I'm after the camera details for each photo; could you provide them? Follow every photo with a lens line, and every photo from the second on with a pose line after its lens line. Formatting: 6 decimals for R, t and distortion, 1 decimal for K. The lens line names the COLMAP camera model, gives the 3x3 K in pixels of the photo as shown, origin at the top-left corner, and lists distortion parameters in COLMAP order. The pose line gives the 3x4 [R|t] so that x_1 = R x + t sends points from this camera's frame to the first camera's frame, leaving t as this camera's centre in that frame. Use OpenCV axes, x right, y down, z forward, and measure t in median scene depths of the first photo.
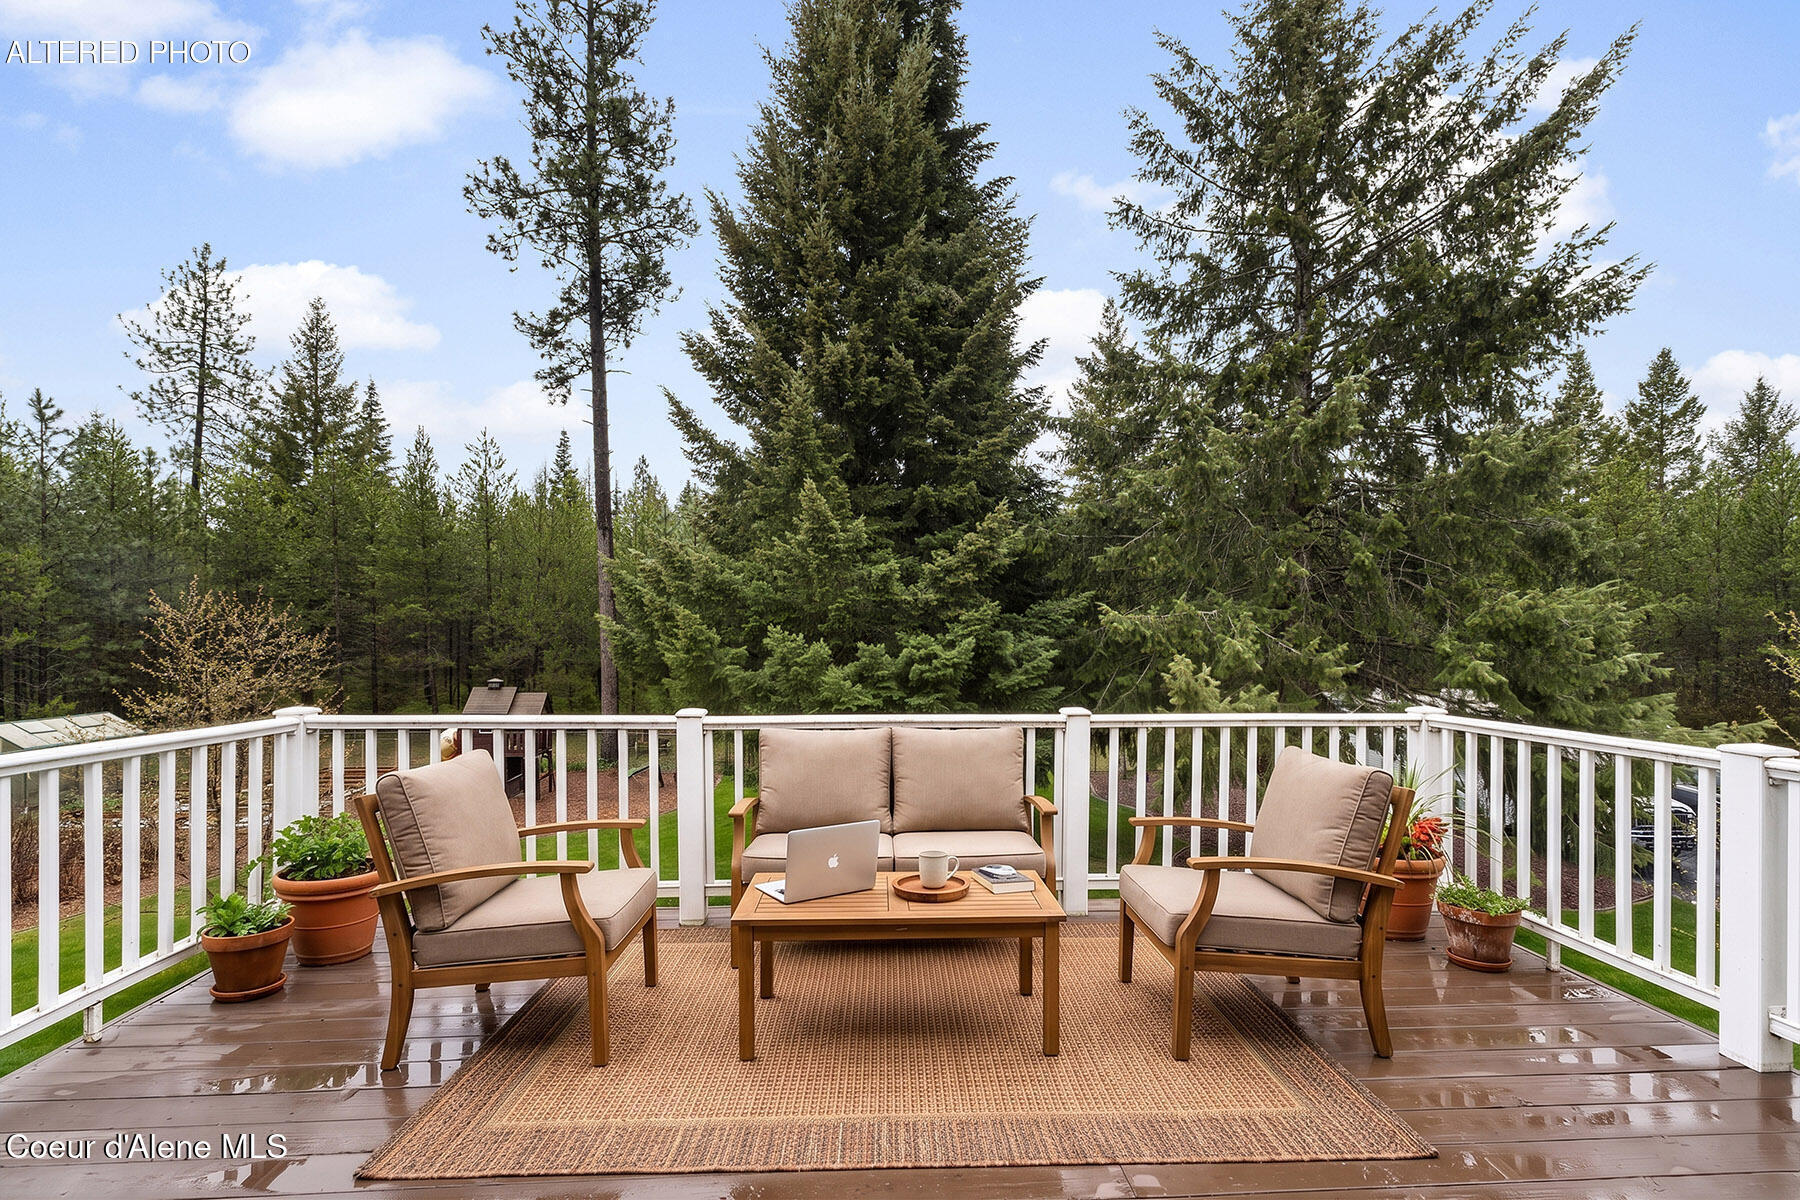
lens RADIAL K [[765.7, 0, 904.7], [0, 765.7, 644.0], [0, 0, 1]] dist [0.000255, 0.000051]
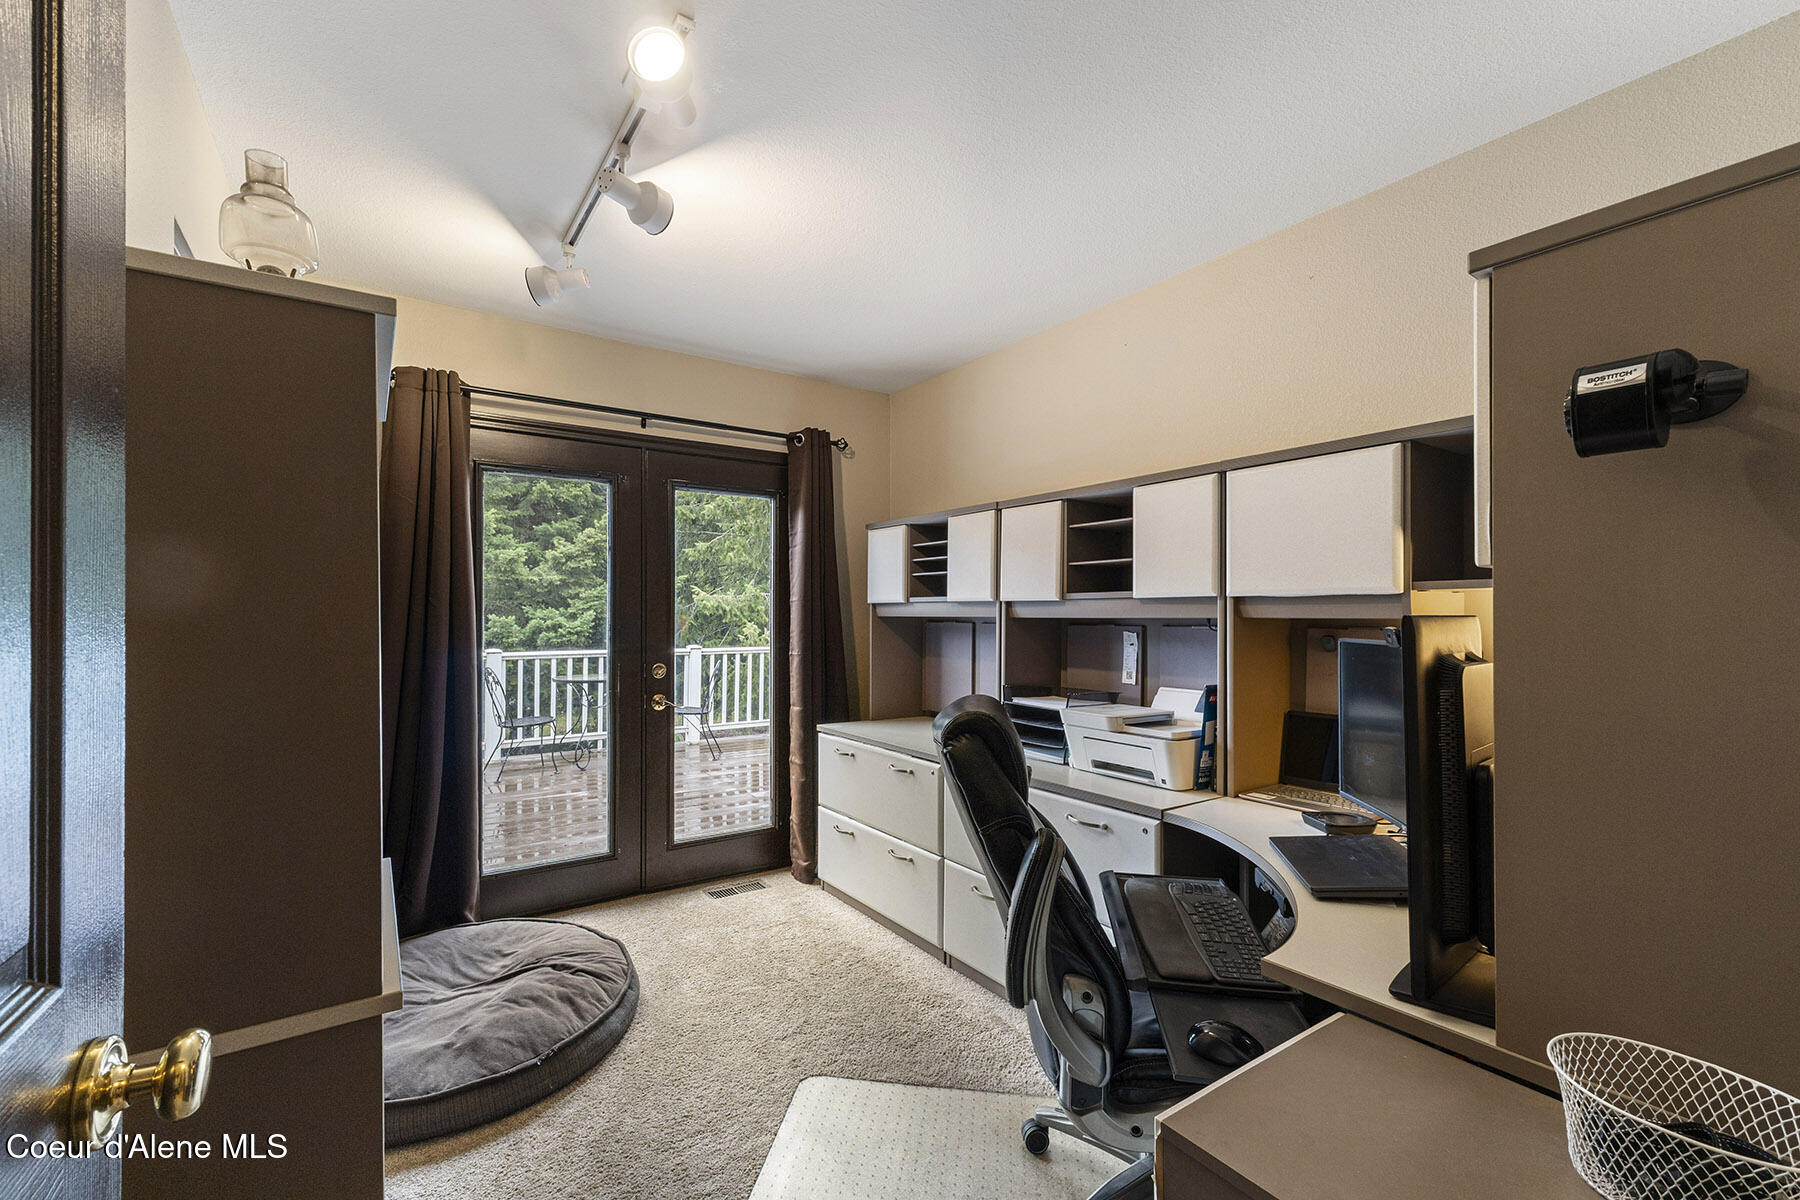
lens RADIAL K [[769.7, 0, 907.5], [0, 769.7, 612.5], [0, 0, 1]] dist [0.000761, 0.000065]
pose [[0.858682, 0.000269, 0.512509, -0.111956], [0.002891, 0.999981, -0.005369, 0.002294], [-0.512501, 0.006092, 0.858665, -0.349273]]
